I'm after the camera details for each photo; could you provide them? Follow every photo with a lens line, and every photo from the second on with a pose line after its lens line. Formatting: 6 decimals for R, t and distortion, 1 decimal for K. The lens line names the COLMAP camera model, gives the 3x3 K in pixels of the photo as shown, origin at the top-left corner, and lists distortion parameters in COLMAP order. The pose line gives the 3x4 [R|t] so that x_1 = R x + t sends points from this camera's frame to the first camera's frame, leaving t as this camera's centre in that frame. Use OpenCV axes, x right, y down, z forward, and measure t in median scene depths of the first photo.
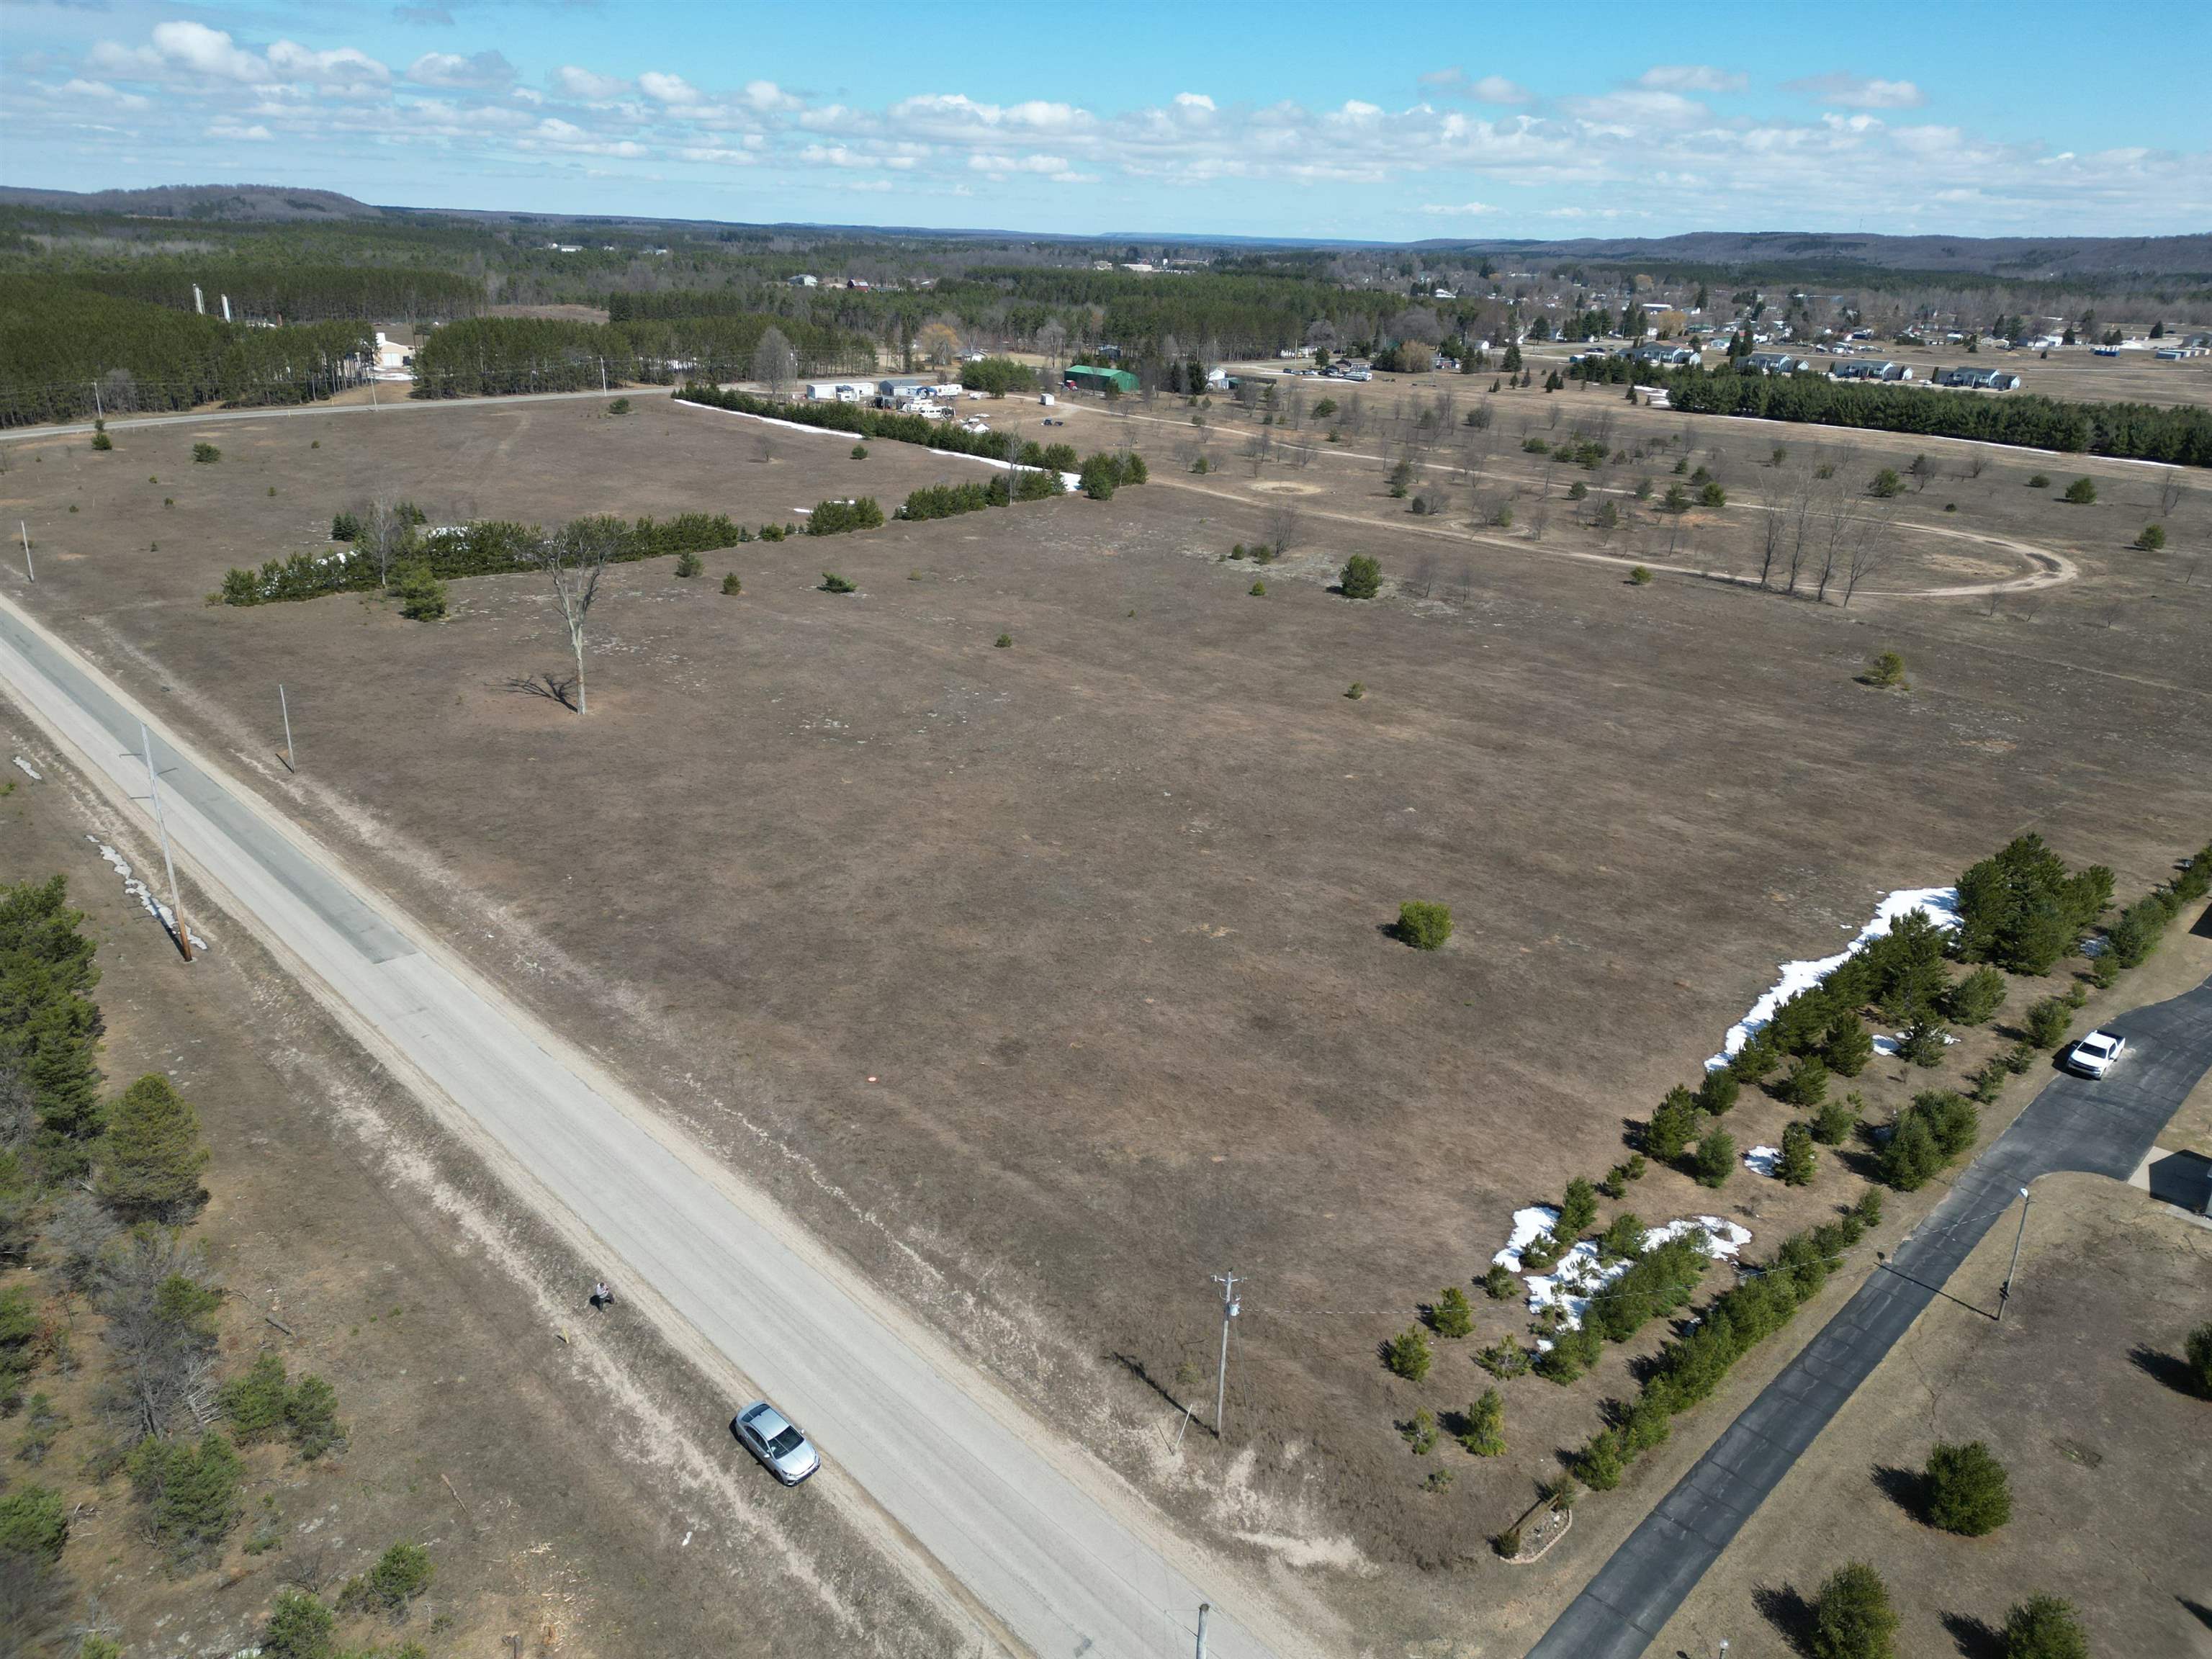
lens RADIAL K [[1533.0, 0, 1106.0], [0, 1533.0, 829.5], [0, 0, 1]] dist [0.082979, -0.083382]
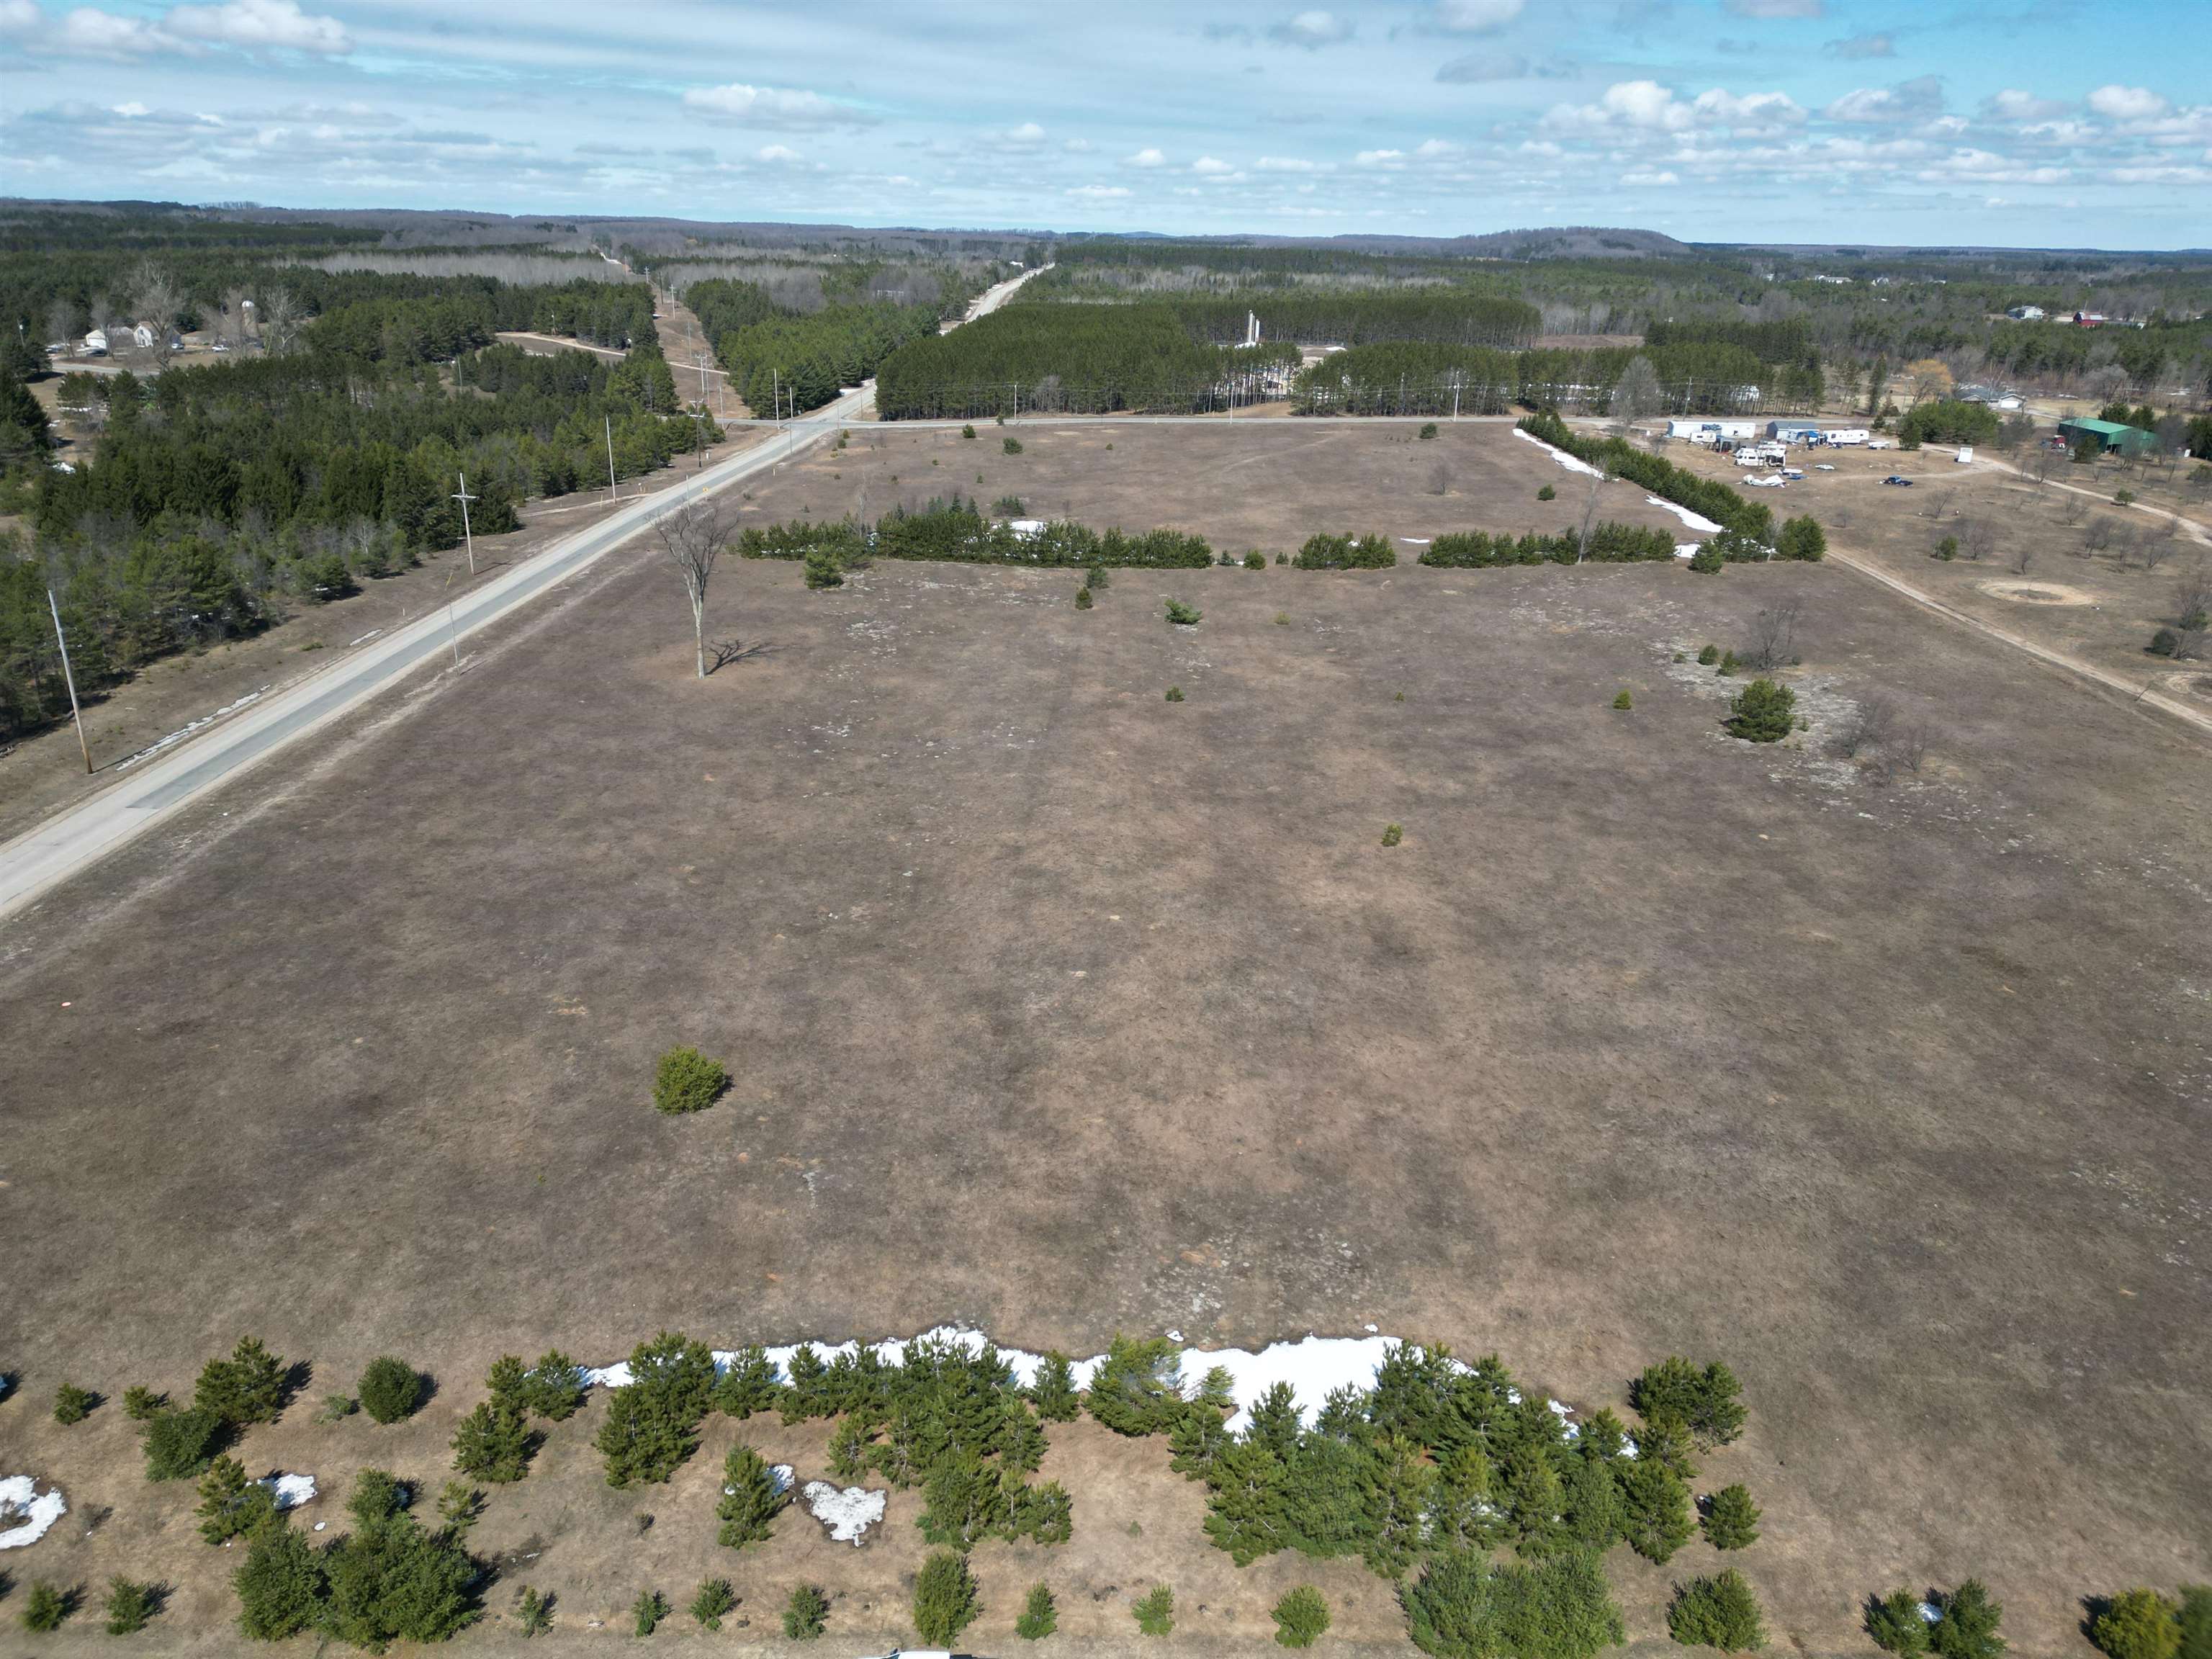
lens RADIAL K [[1533.1, 0, 1106.0], [0, 1533.1, 829.5], [0, 0, 1]] dist [0.073751, -0.059761]
pose [[0.711206, 0.238256, -0.661377, 0.678257], [-0.251618, 0.964761, 0.076973, -0.140581], [0.656410, 0.111671, 0.746094, 0.427061]]
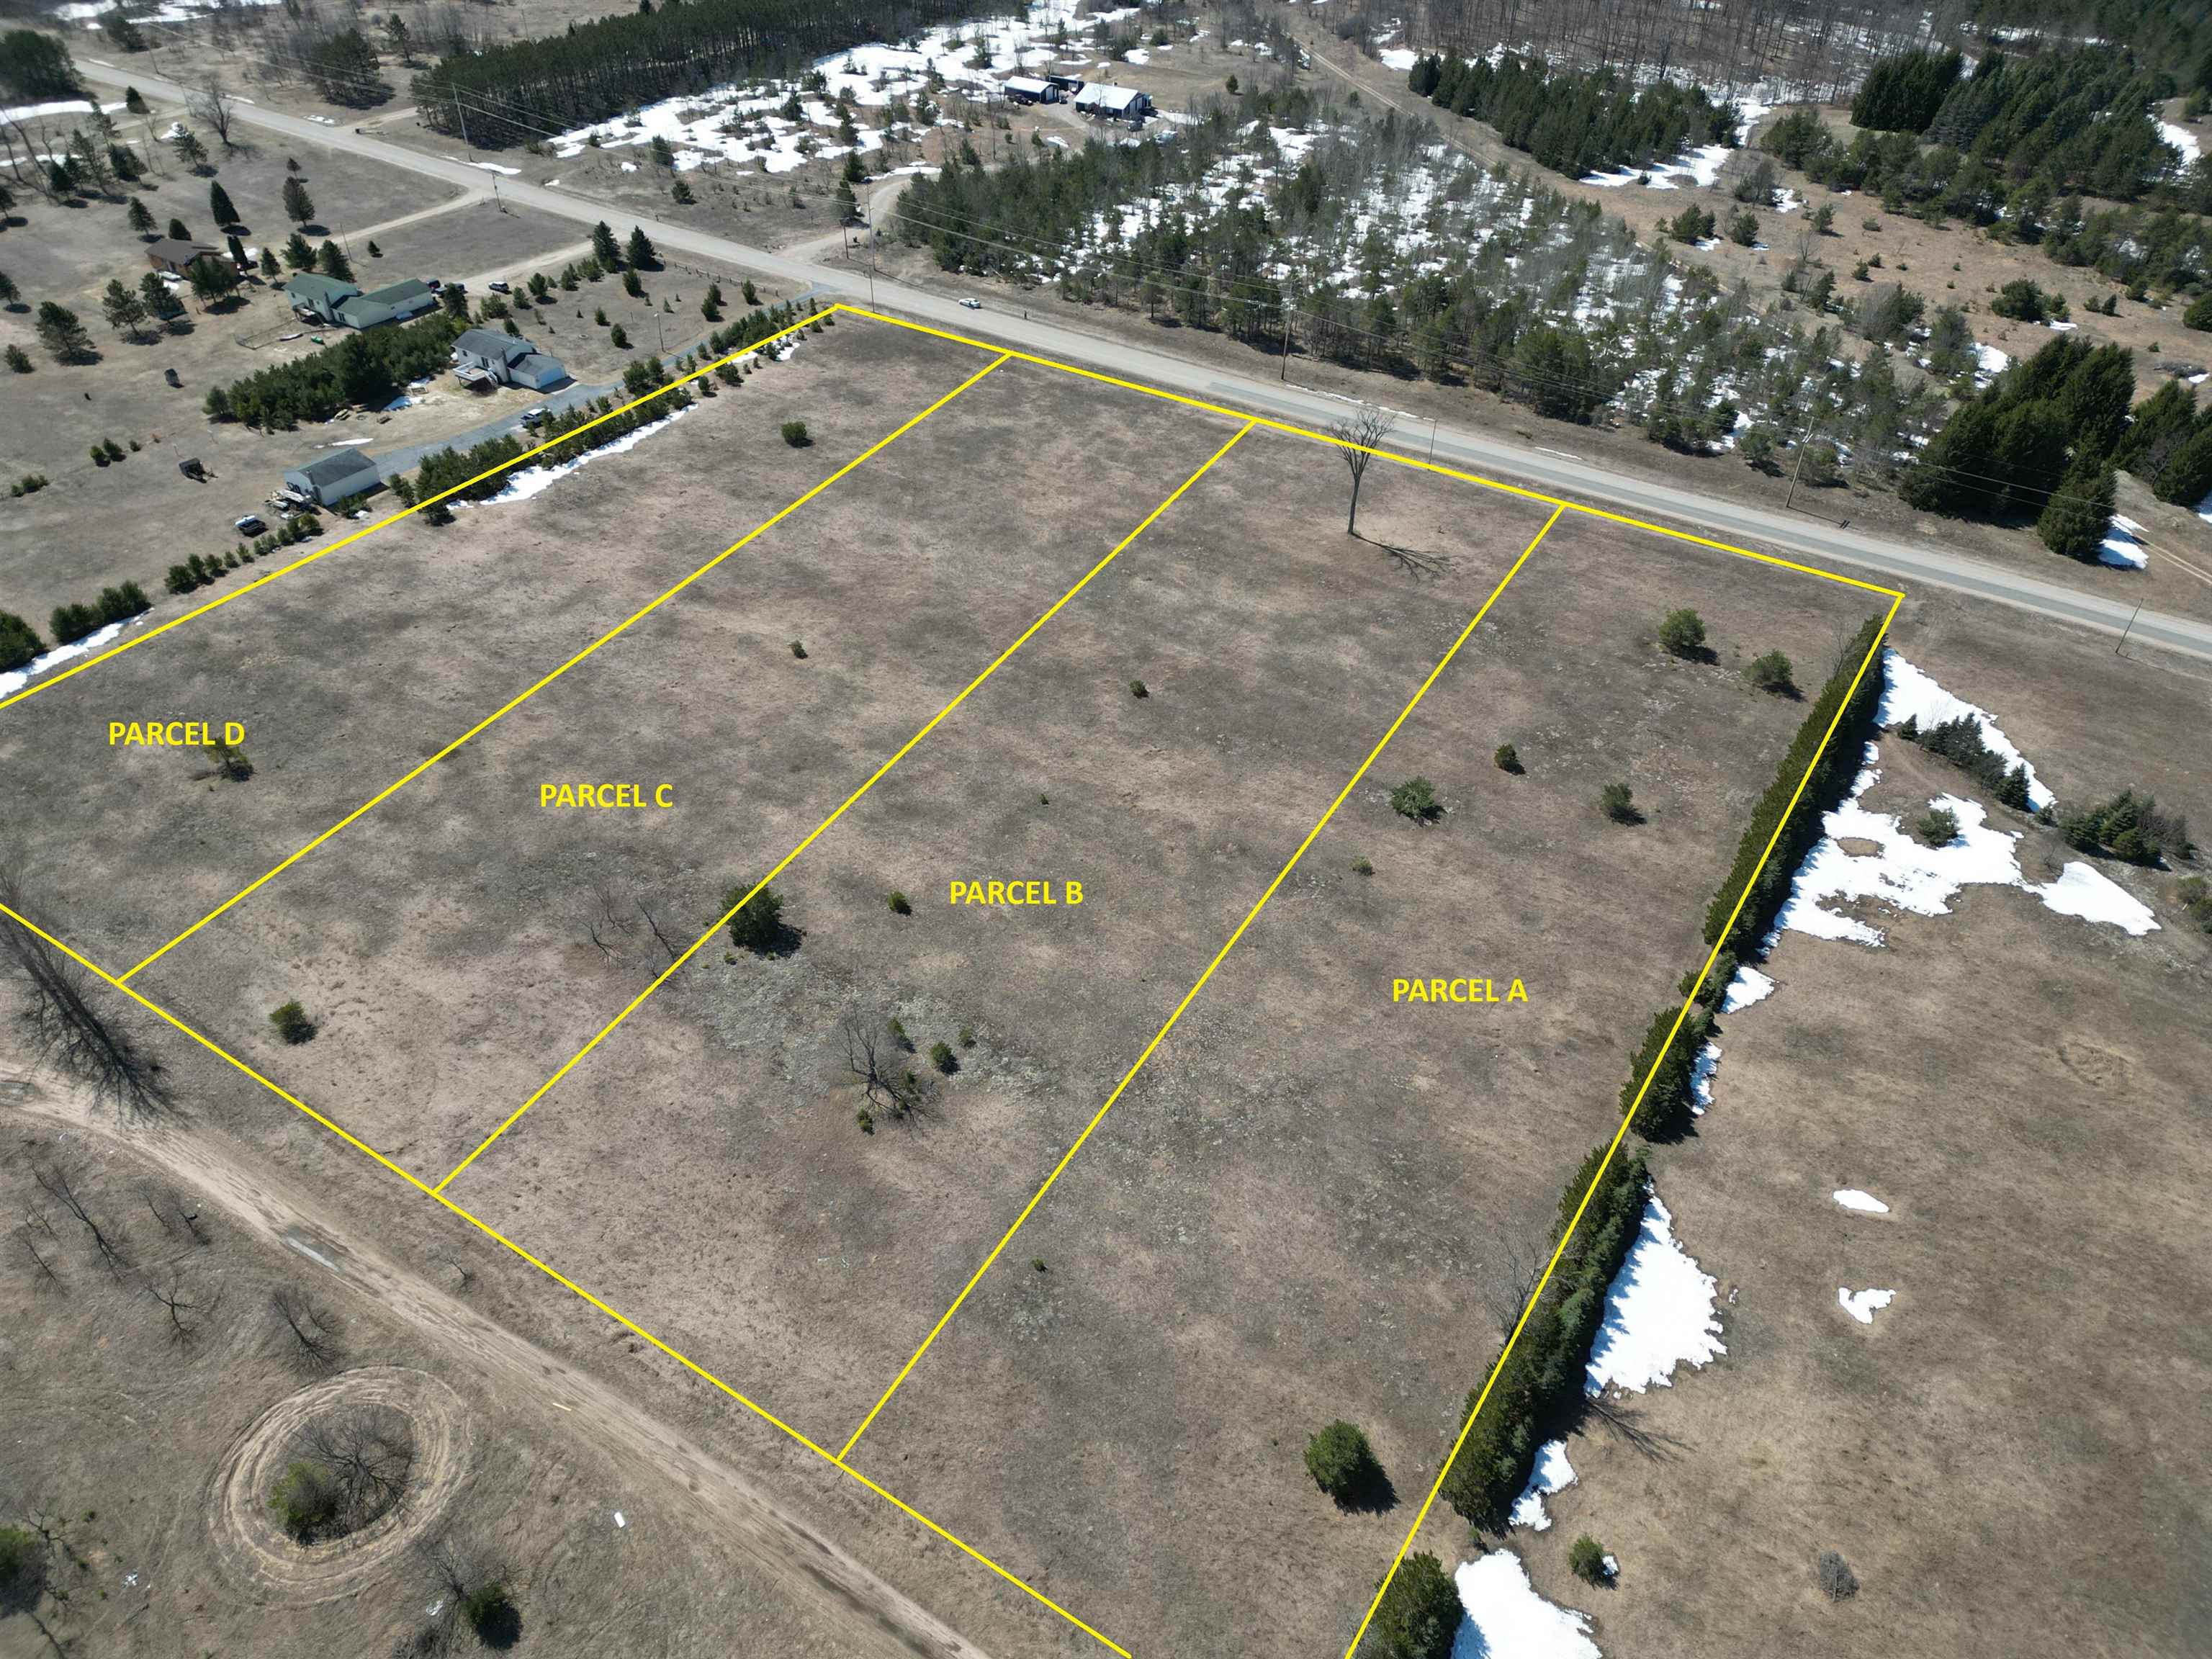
lens RADIAL K [[1533.0, 0, 1106.0], [0, 1533.0, 829.5], [0, 0, 1]] dist [0.082979, -0.083382]
pose [[-0.971655, 0.109640, -0.209441, 0.235776], [-0.126298, 0.508163, 0.851950, -1.248202], [0.199837, 0.854254, -0.479912, 2.081431]]
